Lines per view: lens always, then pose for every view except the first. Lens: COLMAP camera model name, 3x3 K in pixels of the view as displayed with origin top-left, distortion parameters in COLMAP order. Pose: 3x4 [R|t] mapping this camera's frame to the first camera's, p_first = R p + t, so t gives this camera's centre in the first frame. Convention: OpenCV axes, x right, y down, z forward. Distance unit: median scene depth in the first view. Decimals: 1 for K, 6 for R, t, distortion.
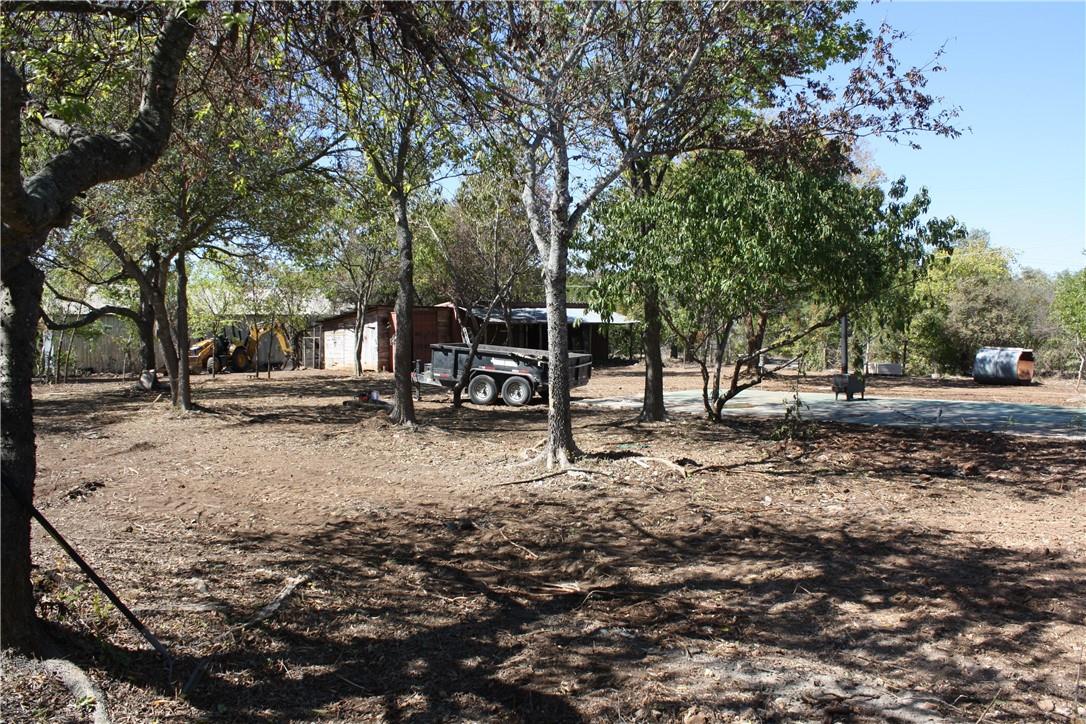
lens RADIAL K [[910.4, 0, 553.4], [0, 910.4, 381.1], [0, 0, 1]] dist [-0.166225, 0.150512]
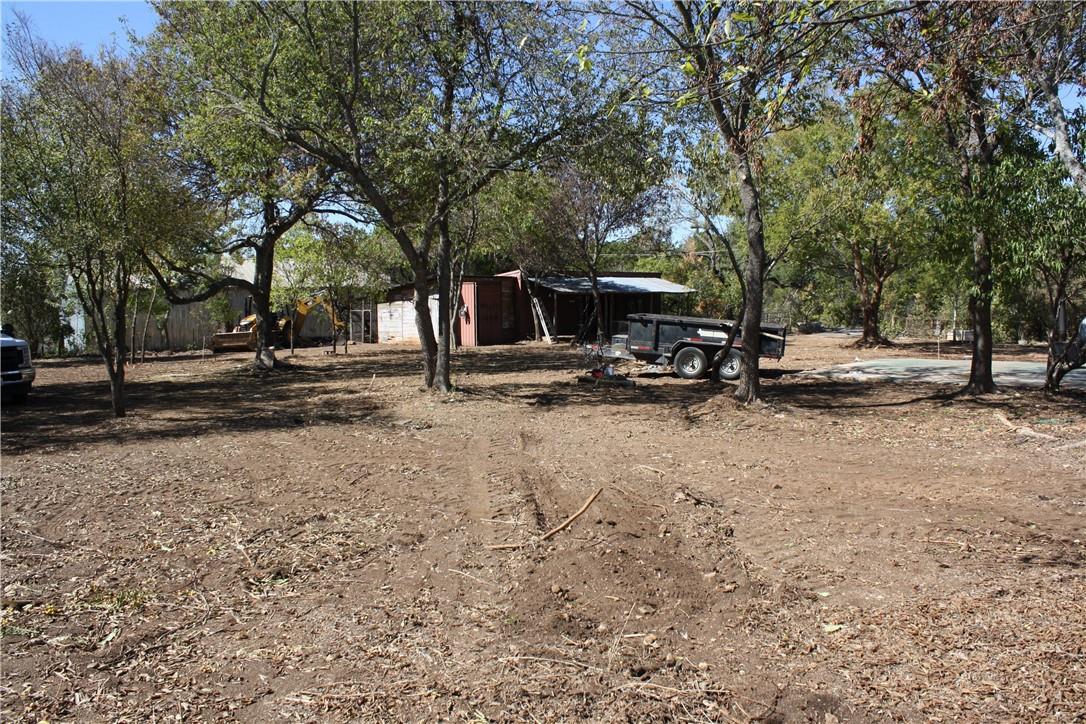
lens RADIAL K [[910.4, 0, 543.7], [0, 910.4, 362.2], [0, 0, 1]] dist [-0.166225, 0.150512]
pose [[0.998304, -0.015096, 0.056228, -0.646735], [0.014455, 0.999826, 0.011789, -0.010051], [-0.056397, -0.010956, 0.998348, 0.165022]]
